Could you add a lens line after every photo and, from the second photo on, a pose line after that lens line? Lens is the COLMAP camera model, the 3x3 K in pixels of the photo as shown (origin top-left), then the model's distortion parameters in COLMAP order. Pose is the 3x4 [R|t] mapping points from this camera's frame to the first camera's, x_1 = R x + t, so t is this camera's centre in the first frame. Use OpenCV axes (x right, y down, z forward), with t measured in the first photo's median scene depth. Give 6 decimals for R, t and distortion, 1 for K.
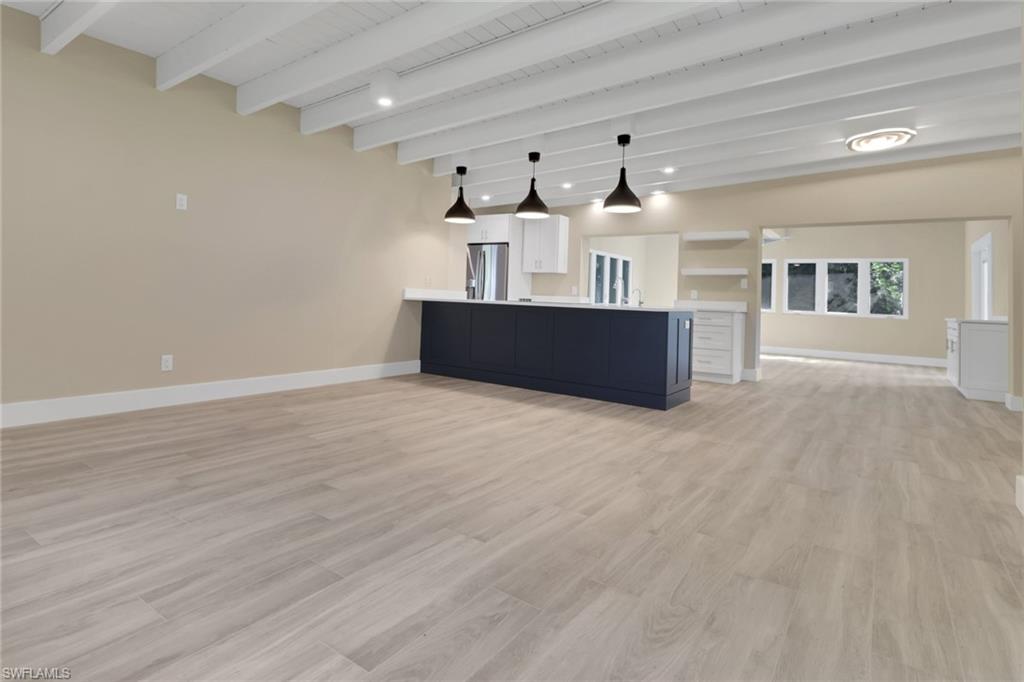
lens RADIAL K [[515.9, 0, 512.5], [0, 515.9, 301.4], [0, 0, 1]] dist [0.020175, -0.000147]
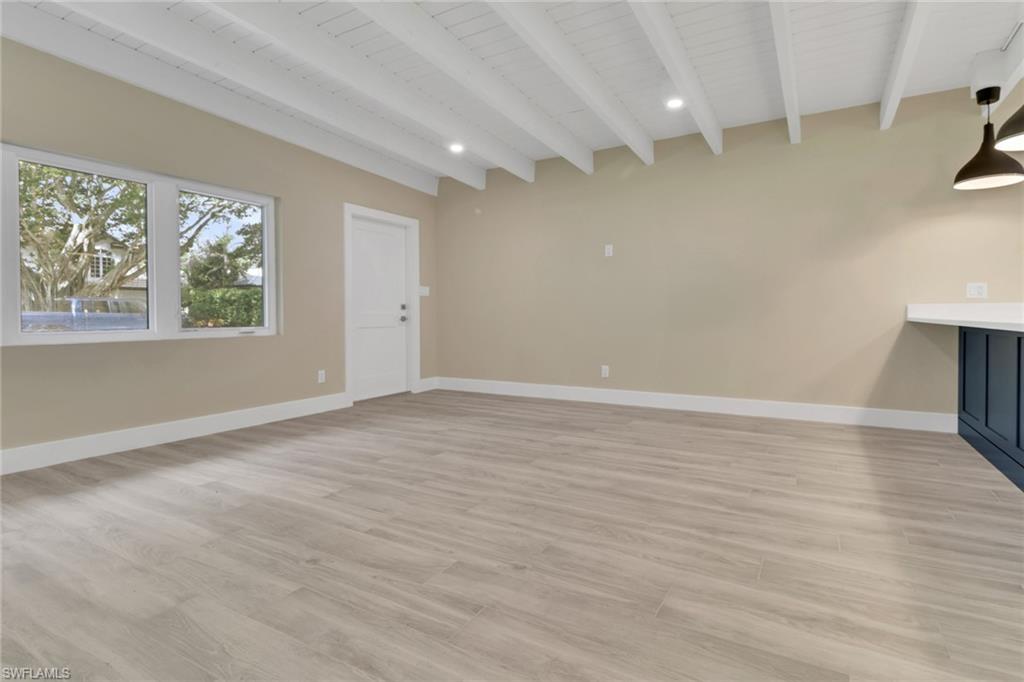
lens RADIAL K [[490.9, 0, 509.6], [0, 490.9, 334.5], [0, 0, 1]] dist [0.028321, -0.008294]
pose [[0.119960, 0.002560, -0.992775, 1.100204], [0.004012, 0.999987, 0.003063, 0.032598], [0.992771, -0.004351, 0.119948, 1.142942]]
